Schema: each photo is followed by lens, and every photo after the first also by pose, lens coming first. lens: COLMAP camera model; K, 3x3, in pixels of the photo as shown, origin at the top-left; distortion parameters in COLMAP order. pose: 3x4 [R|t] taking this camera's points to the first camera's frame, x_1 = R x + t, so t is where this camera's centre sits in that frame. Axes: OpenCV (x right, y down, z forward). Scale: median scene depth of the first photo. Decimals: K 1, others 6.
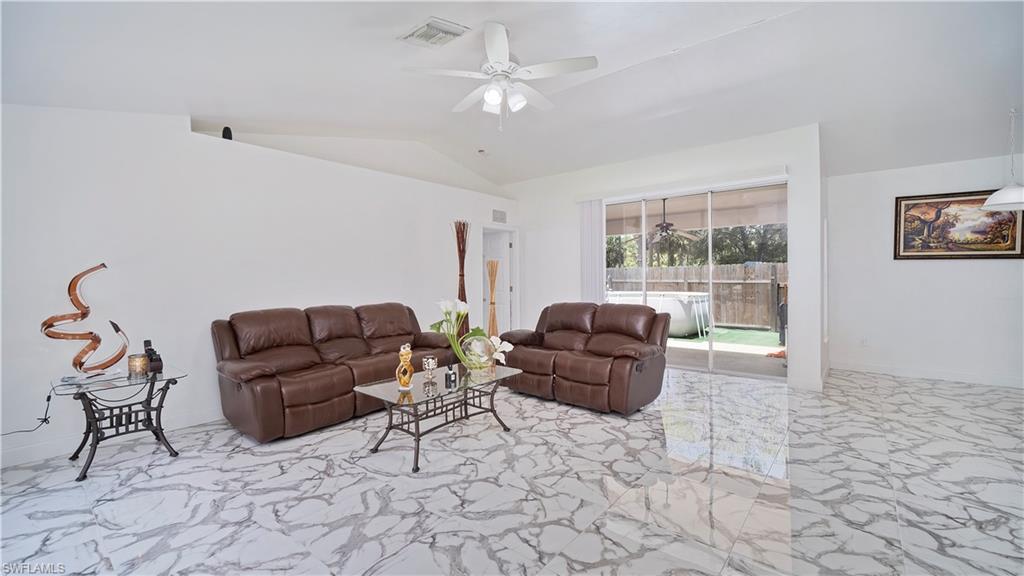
lens RADIAL K [[409.6, 0, 532.5], [0, 409.6, 288.0], [0, 0, 1]] dist [-0.005181, 0.001795]
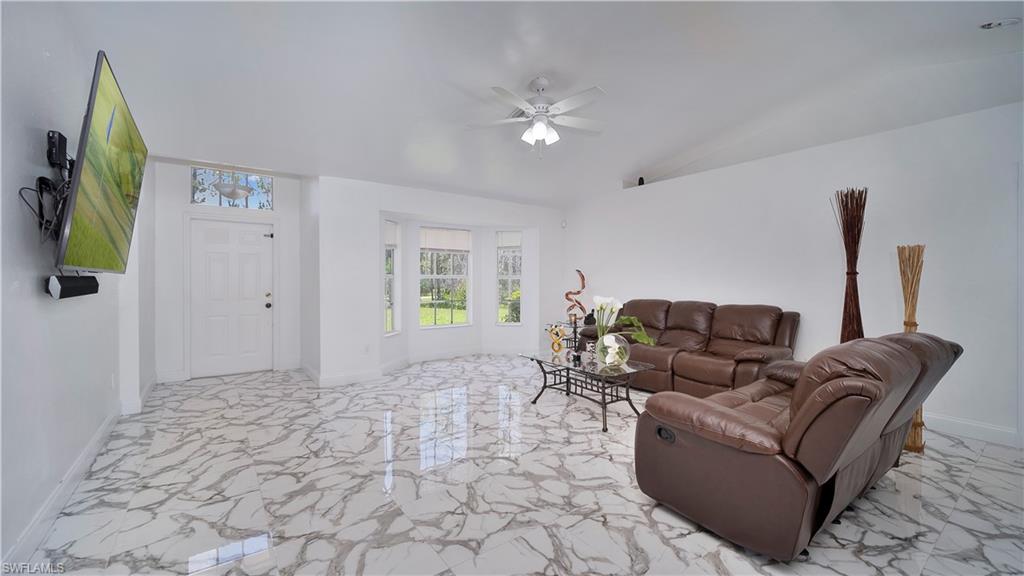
lens RADIAL K [[409.6, 0, 509.1], [0, 409.6, 277.2], [0, 0, 1]] dist [-0.005181, 0.001795]
pose [[-0.257277, 0.004366, -0.966328, 0.663929], [-0.013623, 0.999874, 0.008144, -0.025290], [0.966242, 0.015259, -0.257185, 0.697739]]
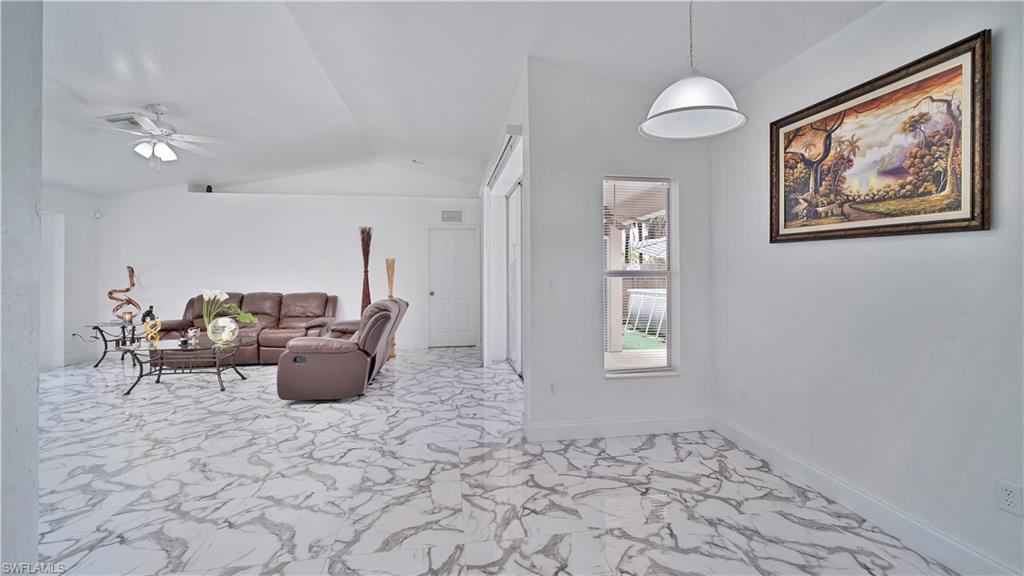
lens RADIAL K [[409.6, 0, 517.8], [0, 409.6, 275.2], [0, 0, 1]] dist [-0.005181, 0.001795]
pose [[0.754068, 0.006870, -0.656760, 1.051641], [-0.011573, 0.999929, -0.002828, -0.024598], [0.656694, 0.009734, 0.754094, 0.421318]]
